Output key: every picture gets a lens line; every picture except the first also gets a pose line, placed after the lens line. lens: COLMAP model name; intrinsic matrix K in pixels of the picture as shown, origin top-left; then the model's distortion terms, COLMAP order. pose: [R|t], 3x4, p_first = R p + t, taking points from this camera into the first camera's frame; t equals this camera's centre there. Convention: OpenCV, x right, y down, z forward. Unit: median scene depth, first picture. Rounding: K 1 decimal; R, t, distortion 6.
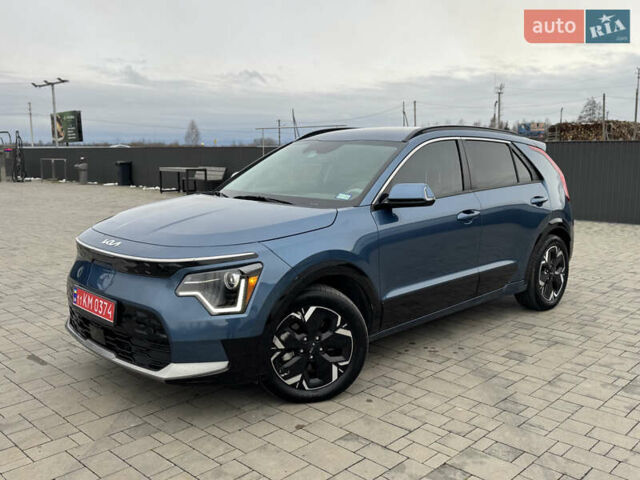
lens RADIAL K [[601.1, 0, 320.0], [0, 601.1, 240.0], [0, 0, 1]] dist [0.145994, -0.296365]
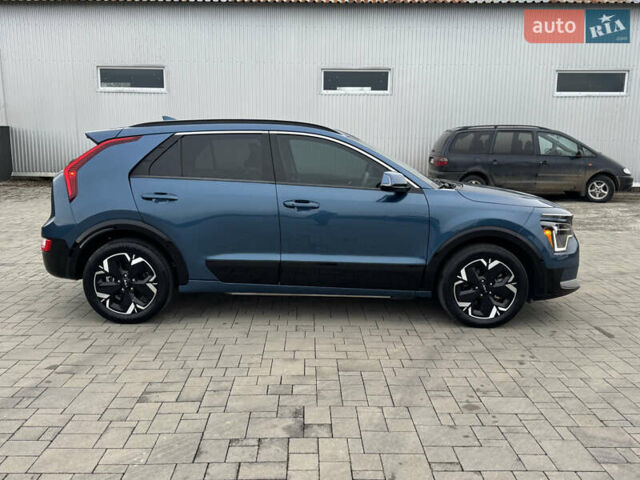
lens RADIAL K [[601.1, 0, 320.0], [0, 601.1, 240.0], [0, 0, 1]] dist [0.145994, -0.296365]
pose [[-0.712640, -0.124172, 0.690453, -0.859766], [0.094372, 0.958296, 0.269746, -0.329256], [-0.695153, 0.257391, -0.671202, 2.112488]]
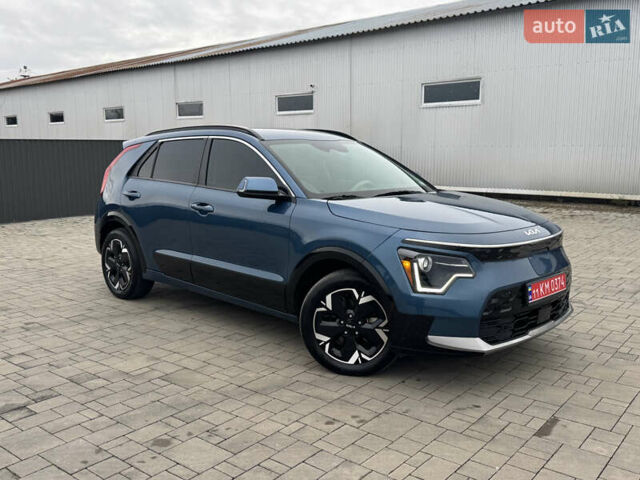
lens RADIAL K [[601.1, 0, 320.0], [0, 601.1, 240.0], [0, 0, 1]] dist [0.145994, -0.296365]
pose [[-0.103735, -0.148269, 0.983491, -1.159560], [0.143336, 0.976275, 0.162300, -0.197286], [-0.984222, 0.157806, -0.080022, 1.316144]]
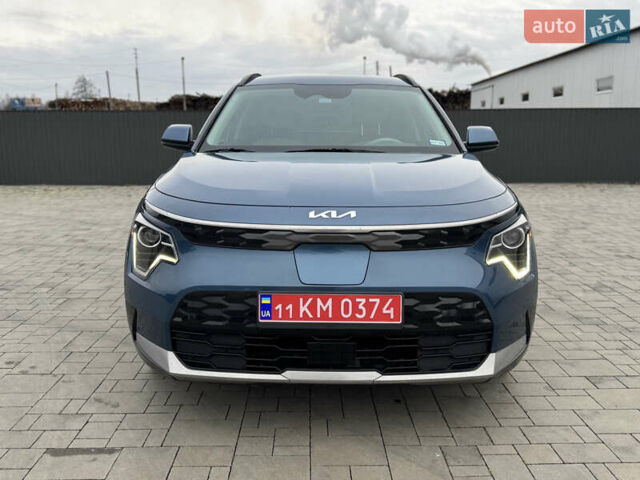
lens RADIAL K [[601.1, 0, 320.0], [0, 601.1, 240.0], [0, 0, 1]] dist [0.145994, -0.296365]
pose [[0.702830, -0.130101, 0.699359, -0.683443], [0.105428, 0.991327, 0.078464, -0.017706], [-0.703502, 0.018585, 0.710451, 0.448125]]
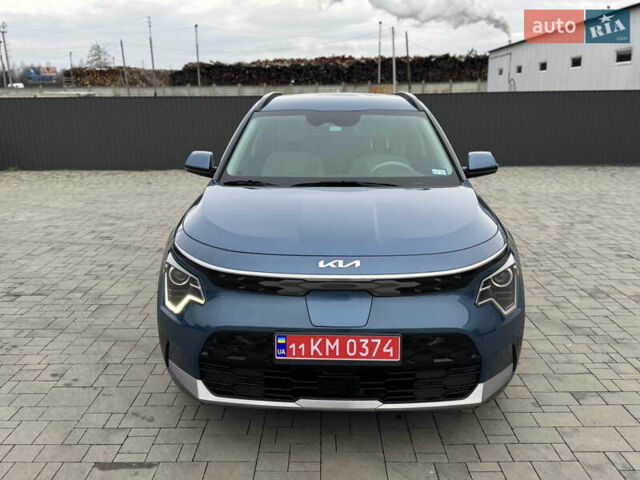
lens RADIAL K [[601.1, 0, 320.0], [0, 601.1, 240.0], [0, 0, 1]] dist [0.145994, -0.296365]
pose [[0.719785, -0.168874, 0.673343, -0.719677], [0.109769, 0.985444, 0.129809, -0.105260], [-0.685464, -0.019522, 0.727845, 0.389012]]
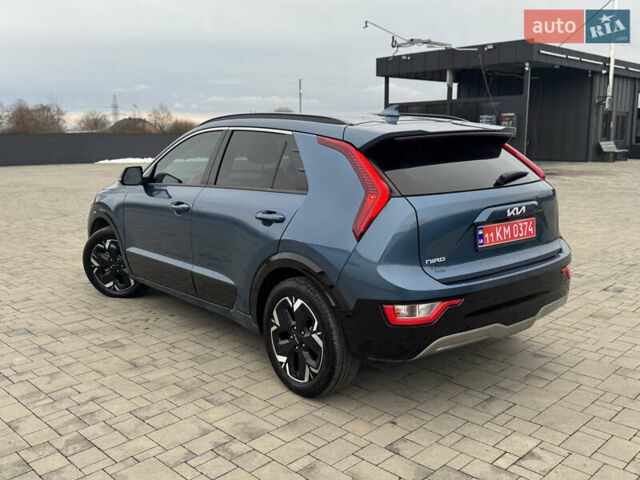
lens RADIAL K [[601.1, 0, 320.0], [0, 601.1, 240.0], [0, 0, 1]] dist [0.145994, -0.296365]
pose [[-0.017010, 0.177198, -0.984028, 1.324949], [-0.137325, 0.974430, 0.177843, -0.216695], [0.990380, 0.138157, 0.007759, 1.347678]]
